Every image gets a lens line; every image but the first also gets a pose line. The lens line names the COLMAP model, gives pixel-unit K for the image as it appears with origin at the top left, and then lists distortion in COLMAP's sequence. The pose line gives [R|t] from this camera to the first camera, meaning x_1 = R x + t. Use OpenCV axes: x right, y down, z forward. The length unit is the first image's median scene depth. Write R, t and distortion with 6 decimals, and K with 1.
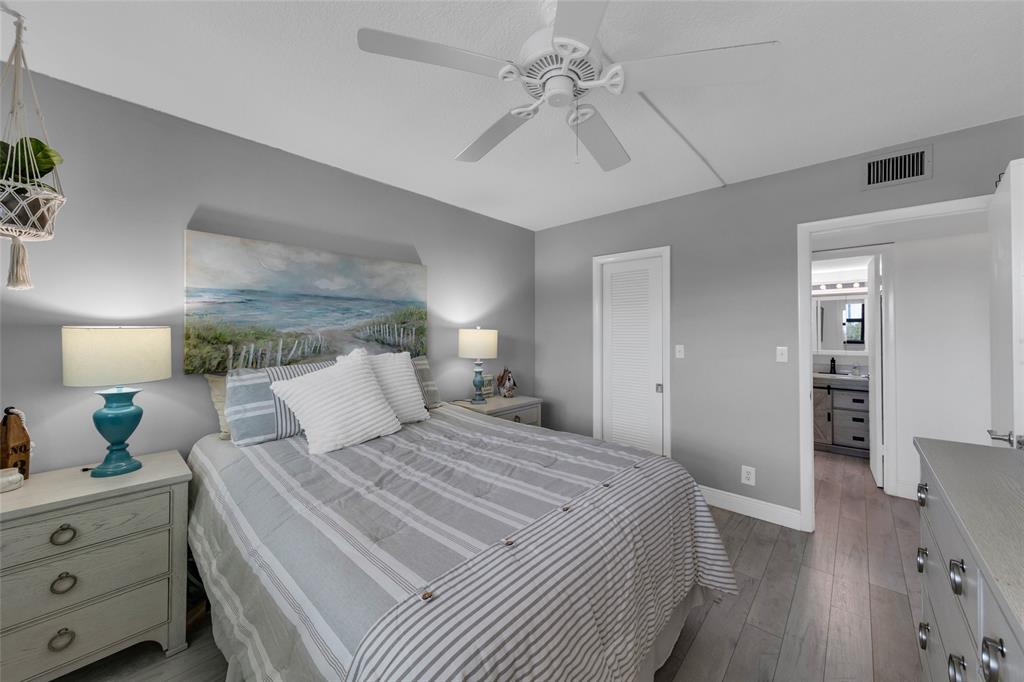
lens RADIAL K [[369.6, 0, 512.0], [0, 369.6, 341.0], [0, 0, 1]] dist [0.000731, 0.000017]
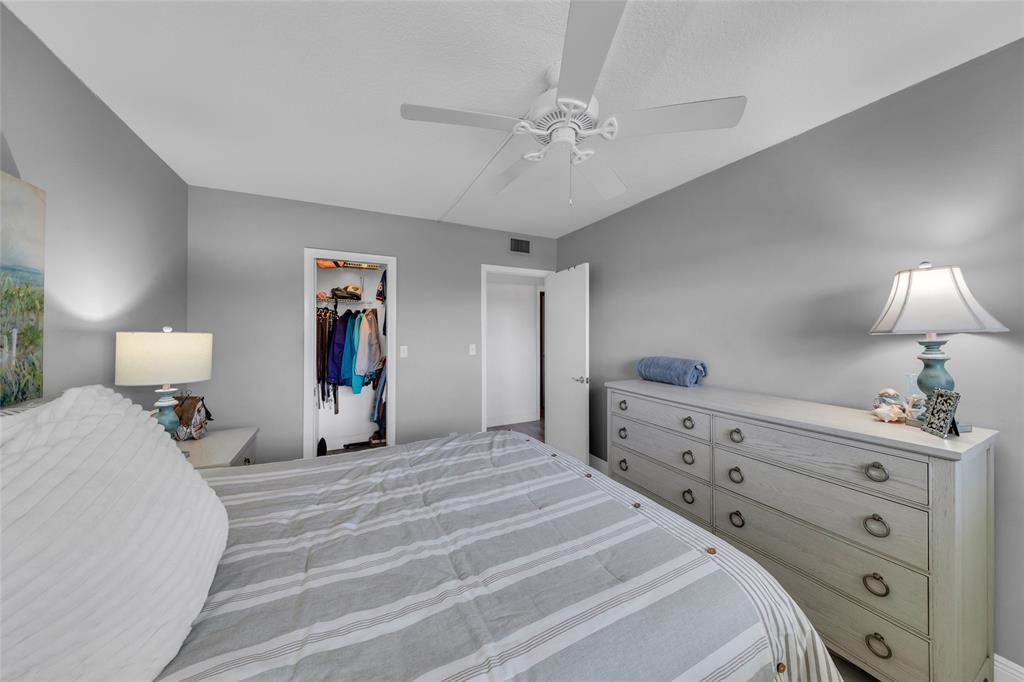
lens RADIAL K [[338.2, 0, 511.7], [0, 338.2, 337.6], [0, 0, 1]] dist [0.001021, 0.000051]
pose [[0.358502, -0.015526, 0.933400, -0.489159], [0.024257, 0.999679, 0.007311, -0.018644], [-0.933214, 0.020021, 0.358764, 0.384924]]
